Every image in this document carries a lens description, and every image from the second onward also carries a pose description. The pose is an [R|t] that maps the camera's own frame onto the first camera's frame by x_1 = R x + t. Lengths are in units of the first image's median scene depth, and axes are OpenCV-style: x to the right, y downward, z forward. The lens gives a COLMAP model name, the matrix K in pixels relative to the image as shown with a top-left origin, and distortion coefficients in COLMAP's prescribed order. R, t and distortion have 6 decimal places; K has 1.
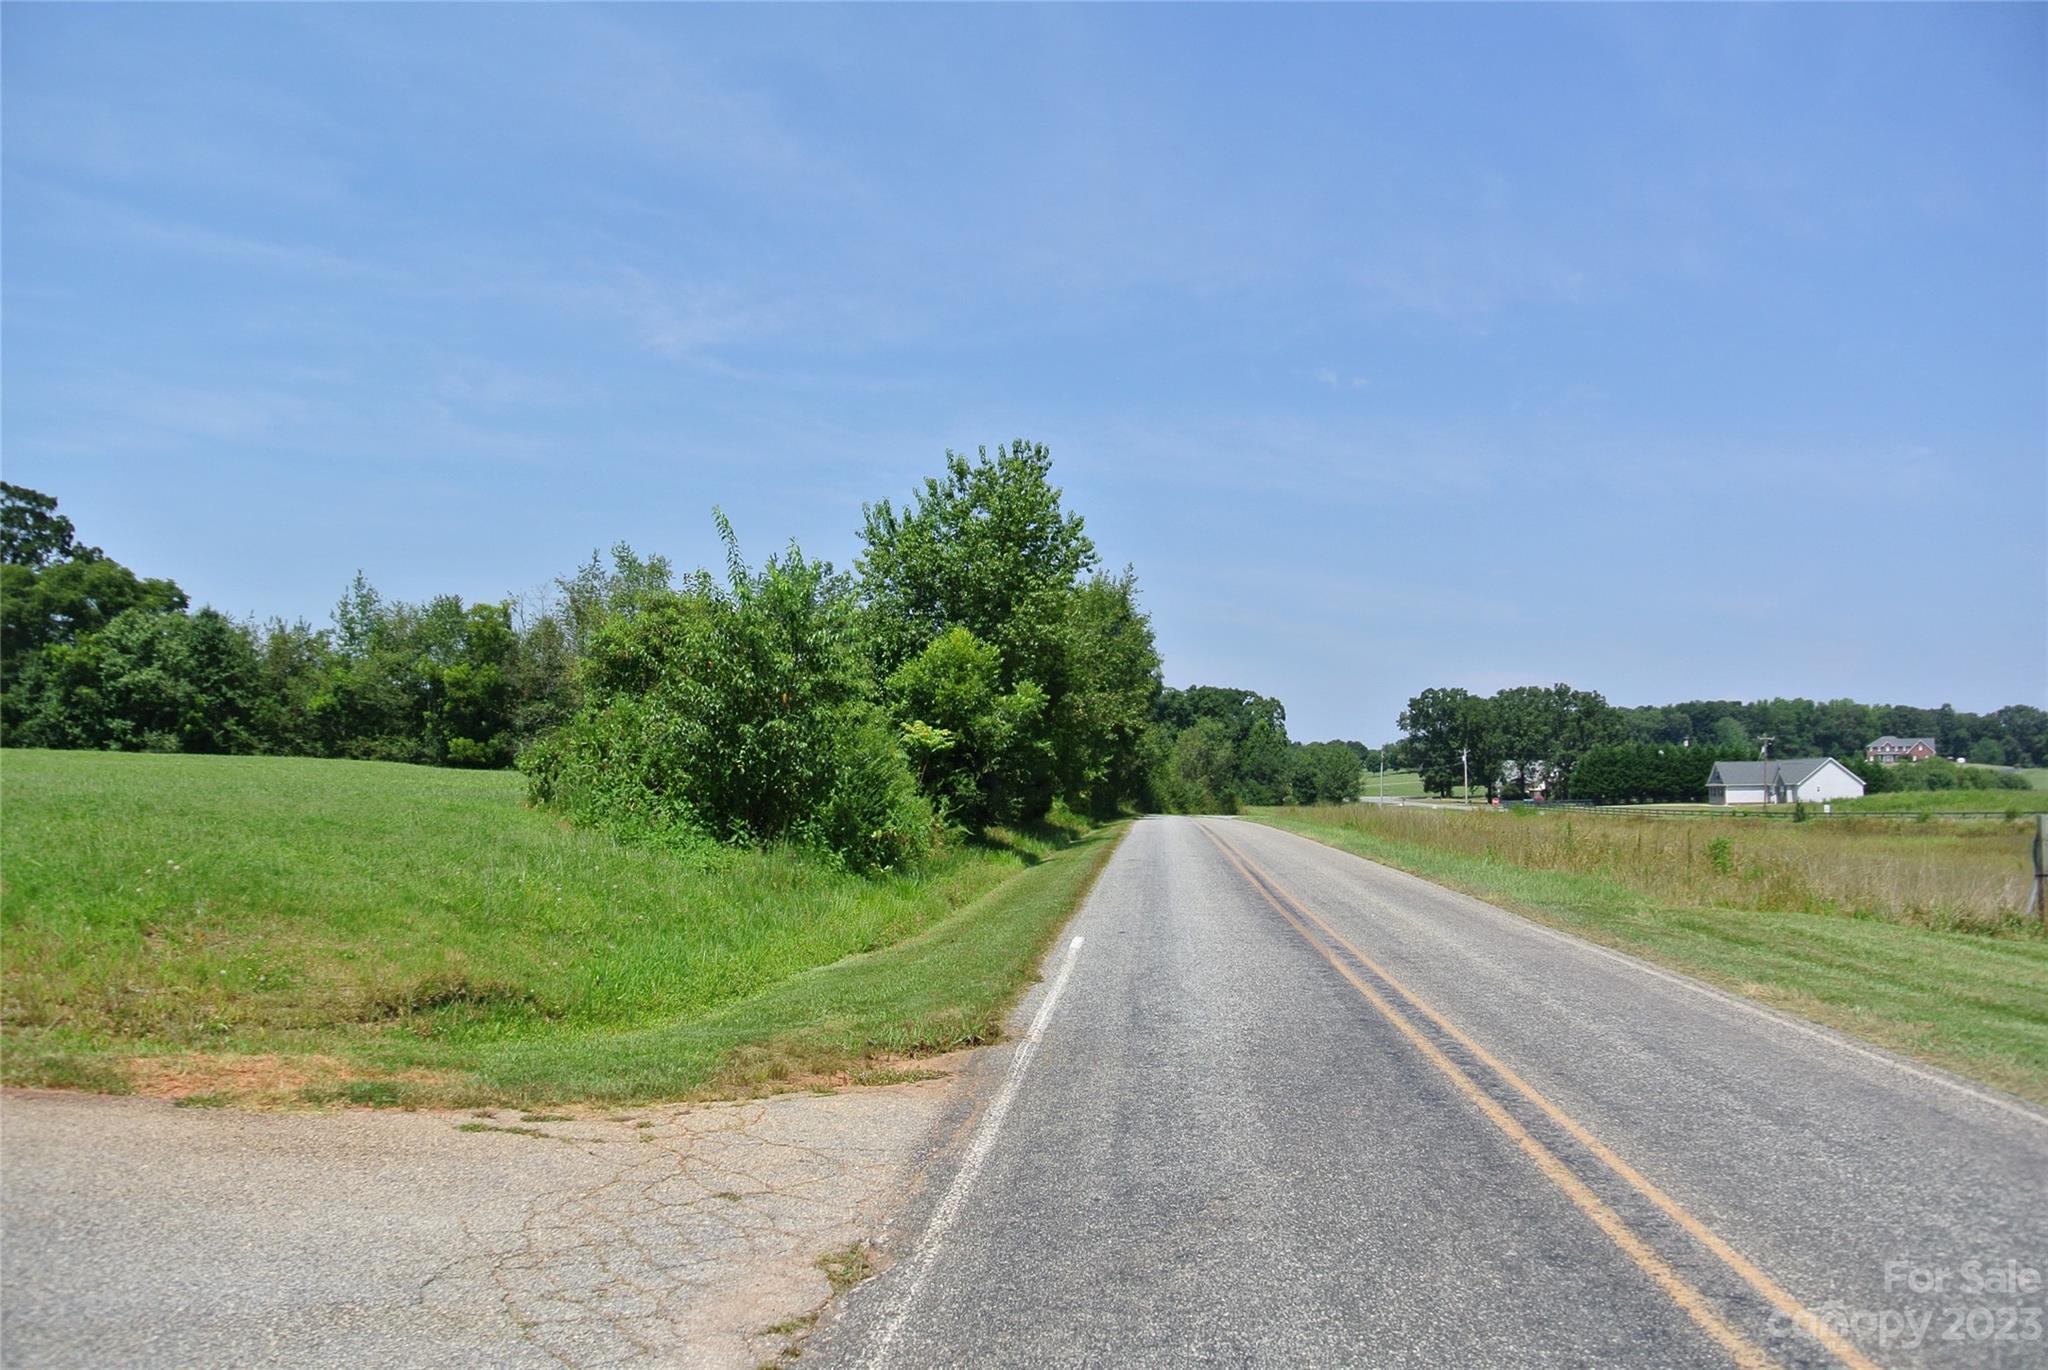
lens RADIAL K [[1596.9, 0, 1018.5], [0, 1596.9, 694.8], [0, 0, 1]] dist [-0.086271, 0.038156]
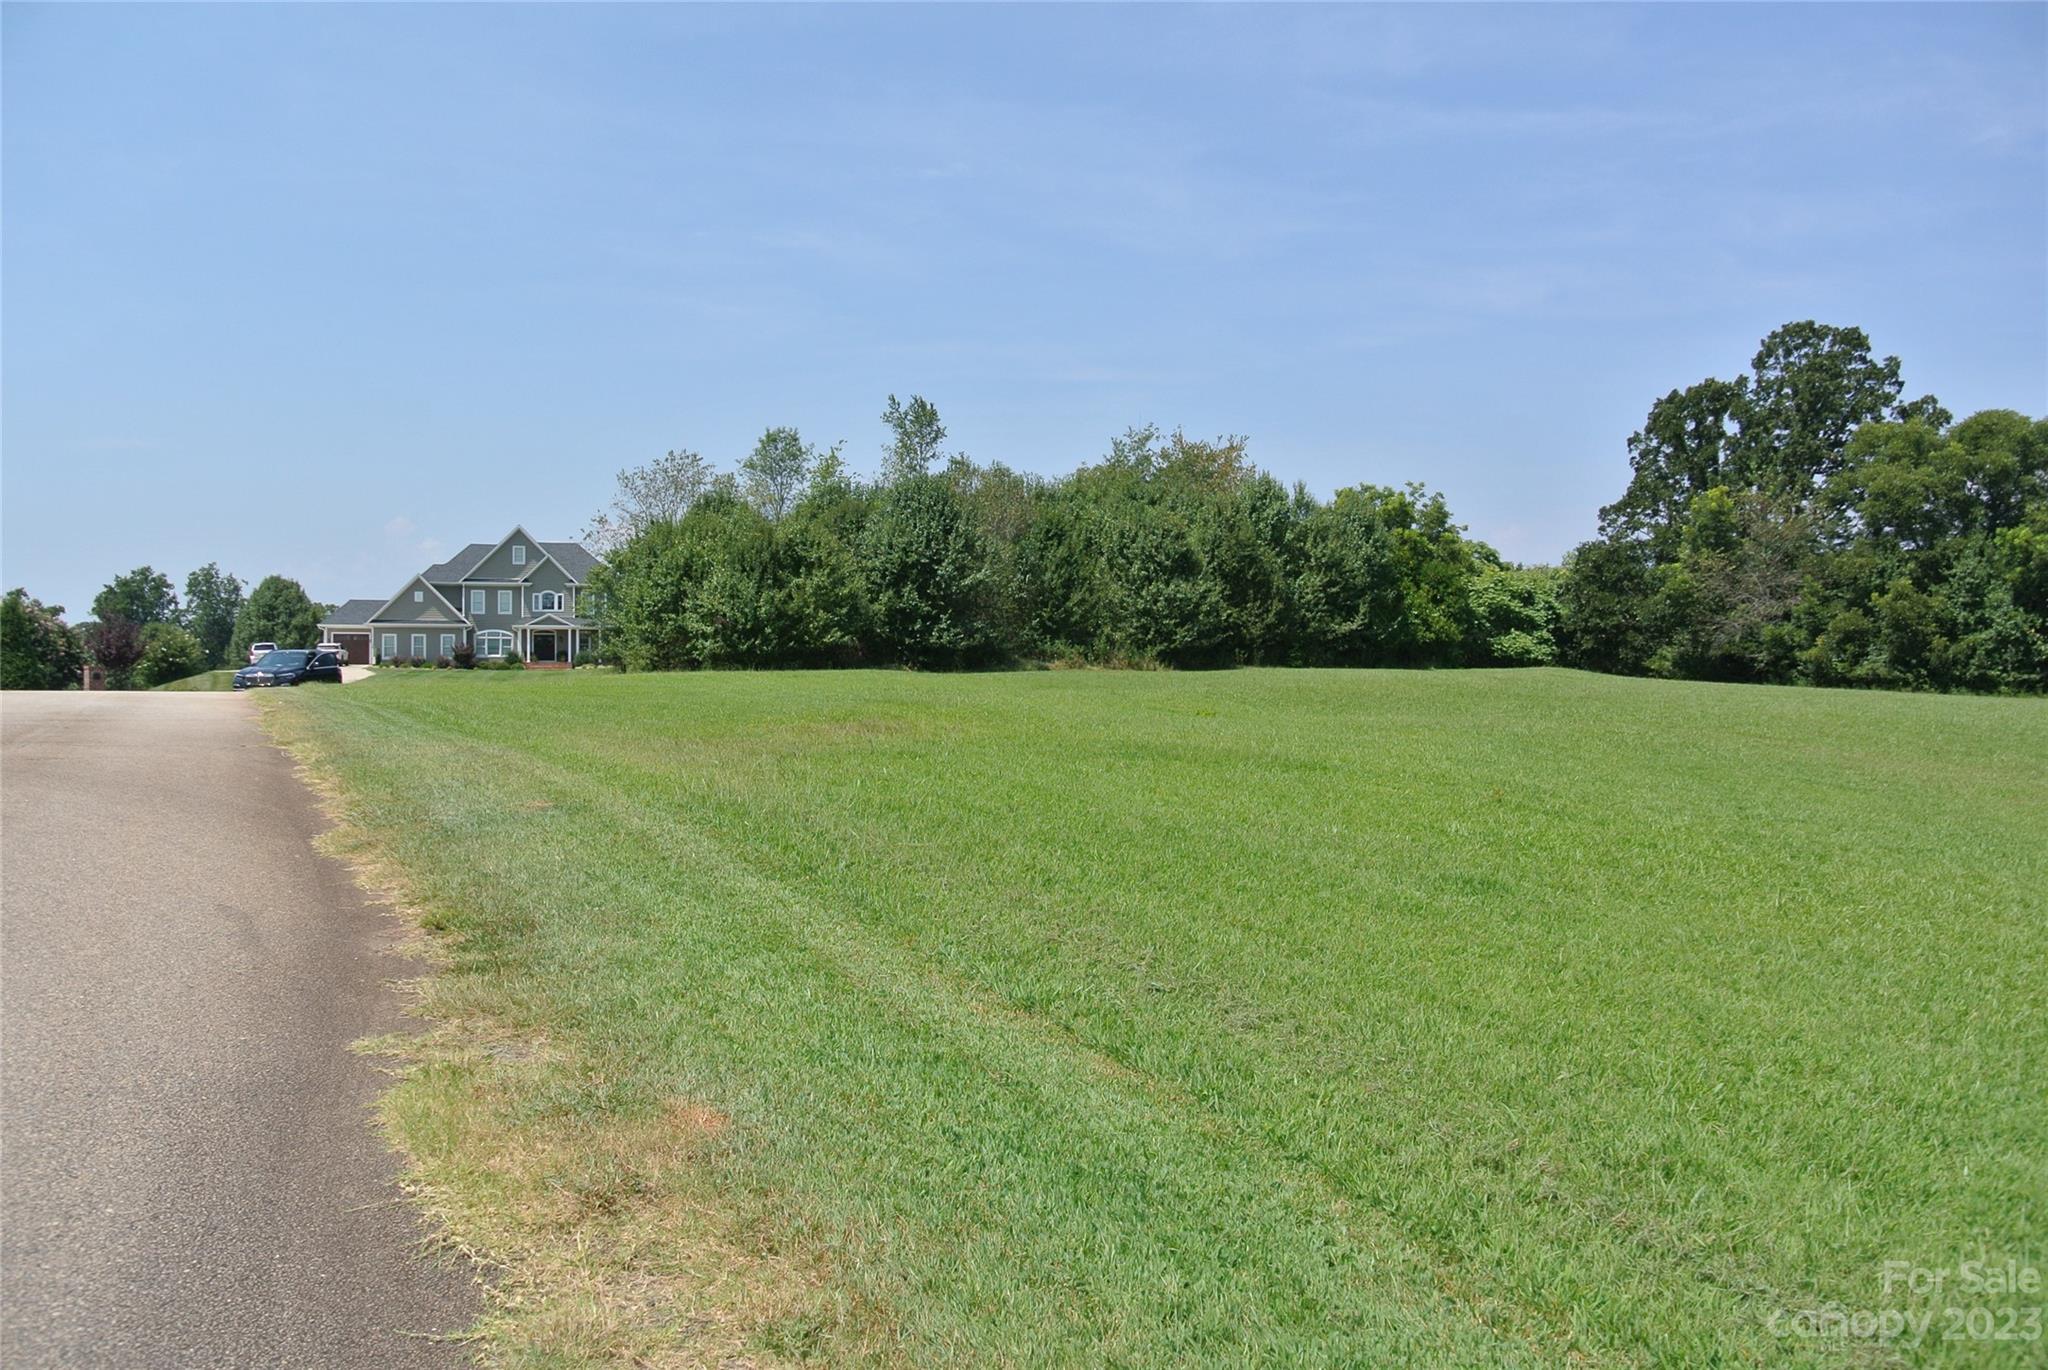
lens RADIAL K [[1596.9, 0, 1018.5], [0, 1596.9, 694.8], [0, 0, 1]] dist [-0.086271, 0.038156]
pose [[0.722585, 0.023409, -0.690886, -0.454113], [0.035862, 0.996811, 0.071282, -0.022689], [0.690351, -0.076284, 0.719441, 0.163189]]
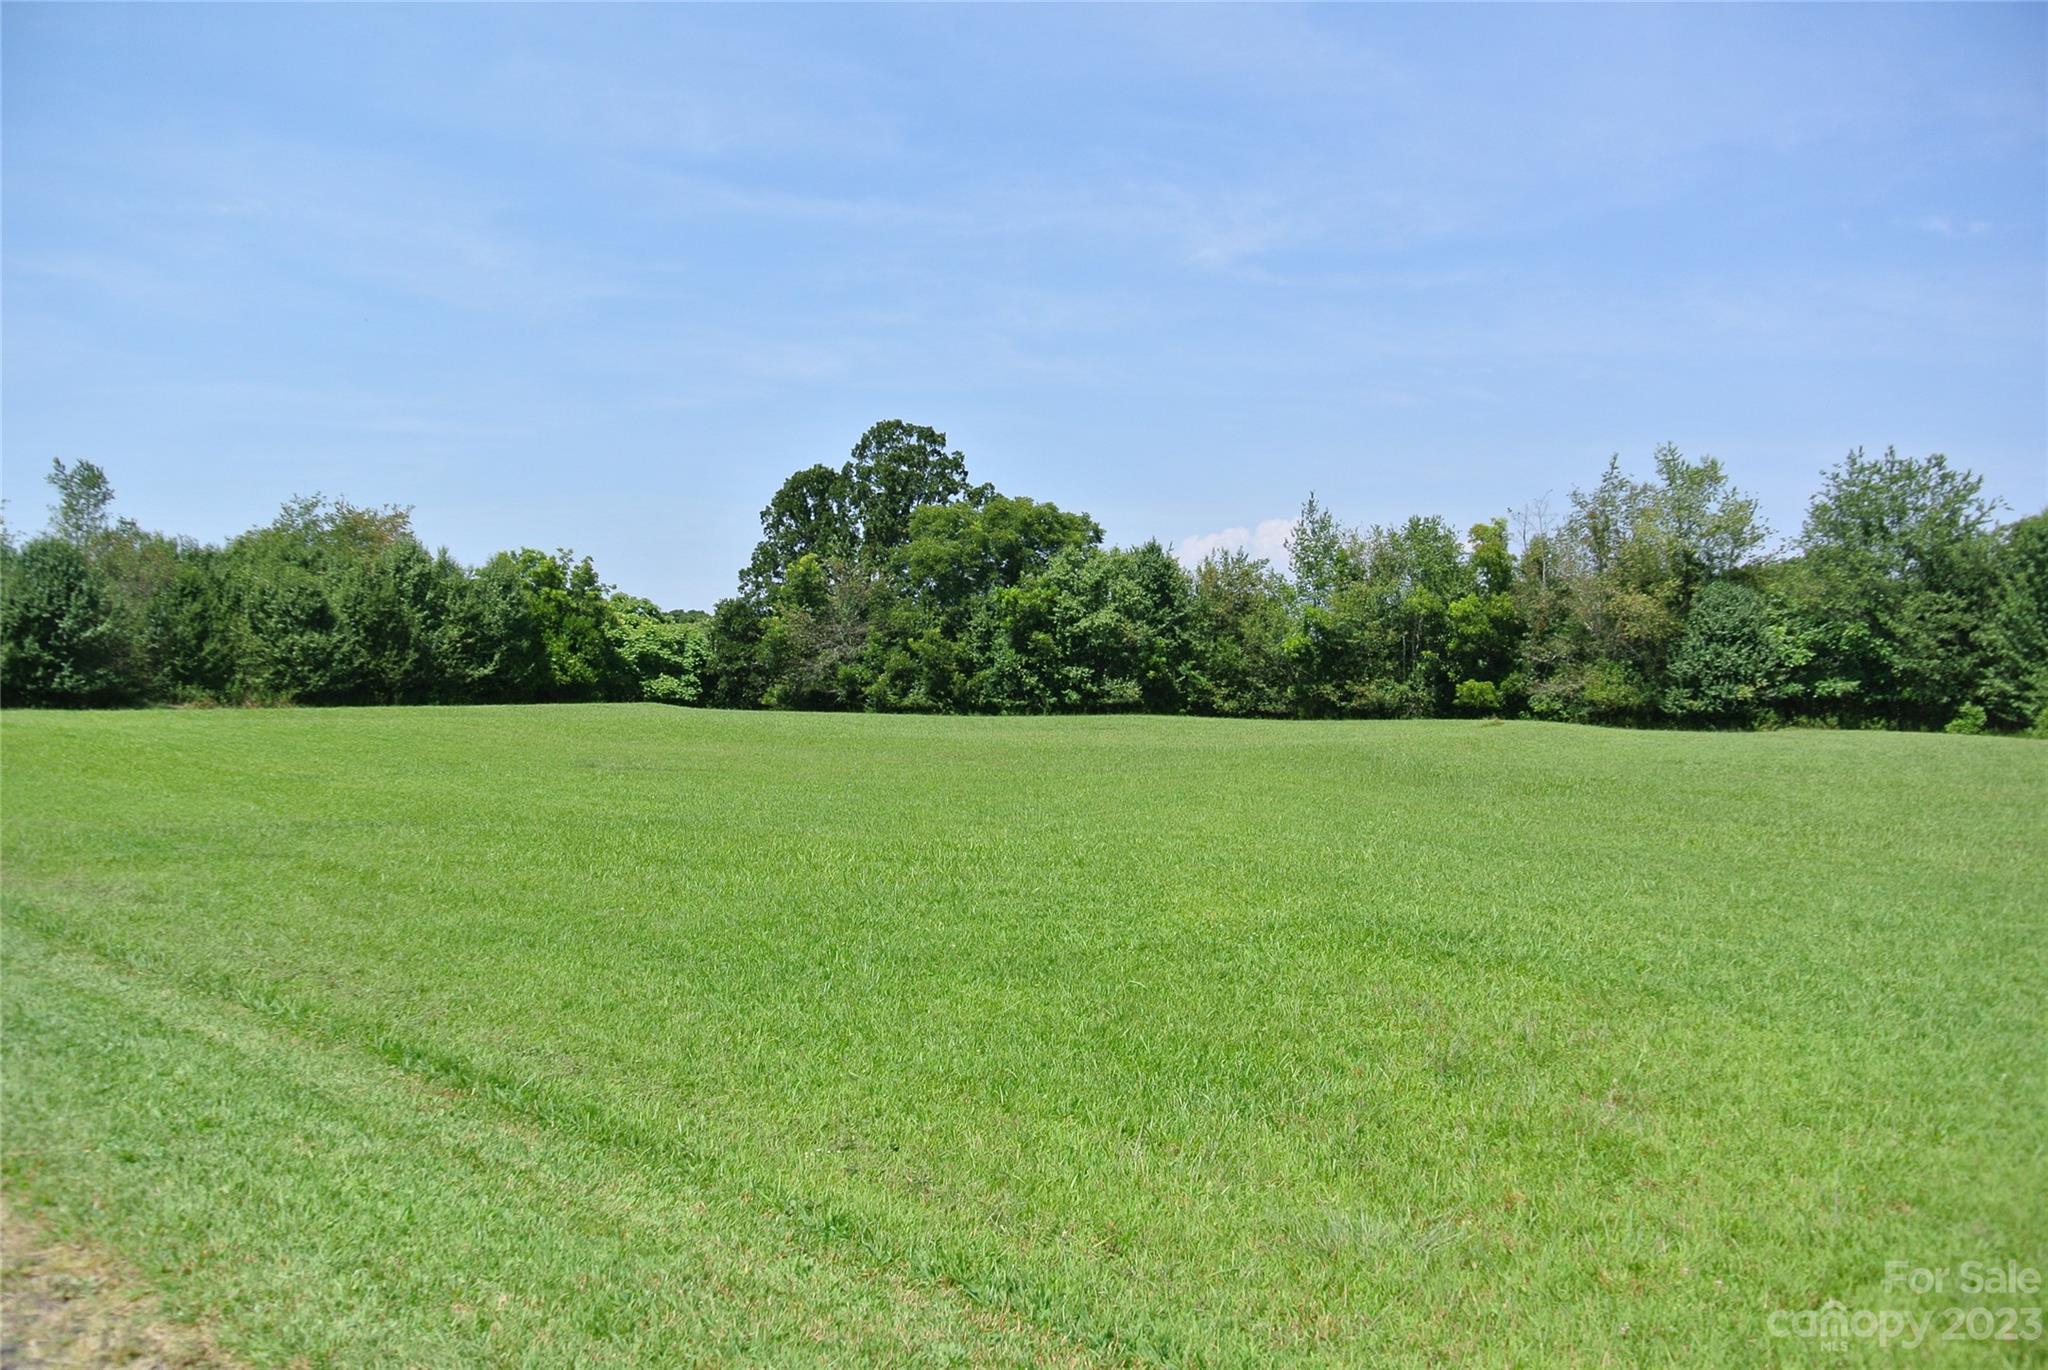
lens RADIAL K [[1596.2, 0, 1021.7], [0, 1596.2, 693.8], [0, 0, 1]] dist [-0.086909, 0.038599]
pose [[0.939227, -0.013964, -0.343013, -0.281935], [0.033612, 0.998112, 0.051404, -0.018082], [0.341647, -0.059809, 0.937923, 0.098013]]
